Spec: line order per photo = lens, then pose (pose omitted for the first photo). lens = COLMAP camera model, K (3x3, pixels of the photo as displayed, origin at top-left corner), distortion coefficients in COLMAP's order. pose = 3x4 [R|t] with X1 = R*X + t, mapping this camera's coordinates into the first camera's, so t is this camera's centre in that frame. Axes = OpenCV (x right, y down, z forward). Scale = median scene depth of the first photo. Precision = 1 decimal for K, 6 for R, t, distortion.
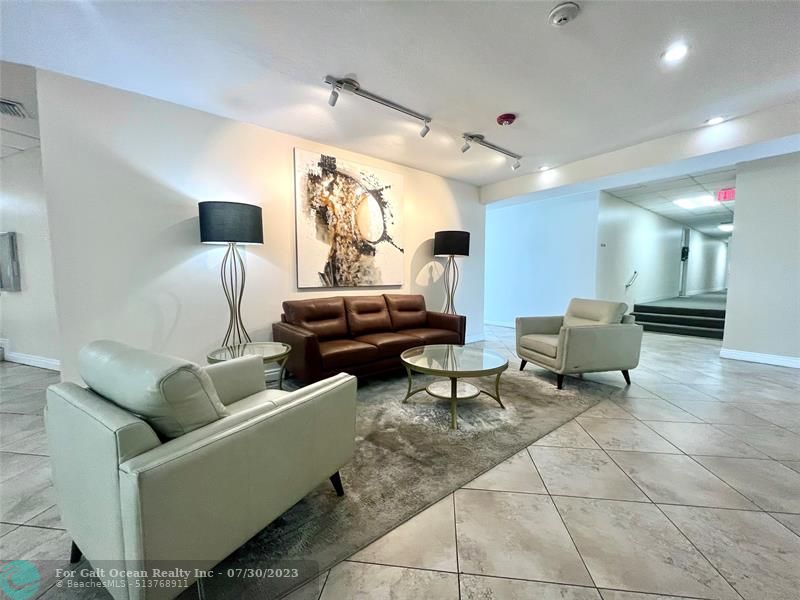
lens RADIAL K [[319.6, 0, 402.5], [0, 319.6, 301.2], [0, 0, 1]] dist [0.000461, 0.000132]
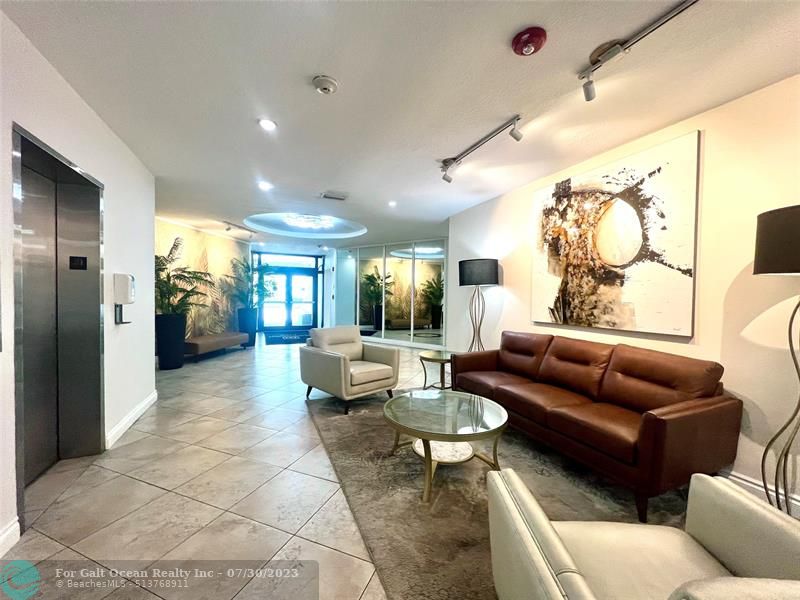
lens RADIAL K [[319.6, 0, 401.0], [0, 319.6, 301.6], [0, 0, 1]] dist [0.000461, 0.000132]
pose [[-0.259279, 0.019890, -0.965598, 0.741526], [-0.084590, 0.995478, 0.043219, -0.106189], [0.962091, 0.092886, -0.256424, 0.785939]]
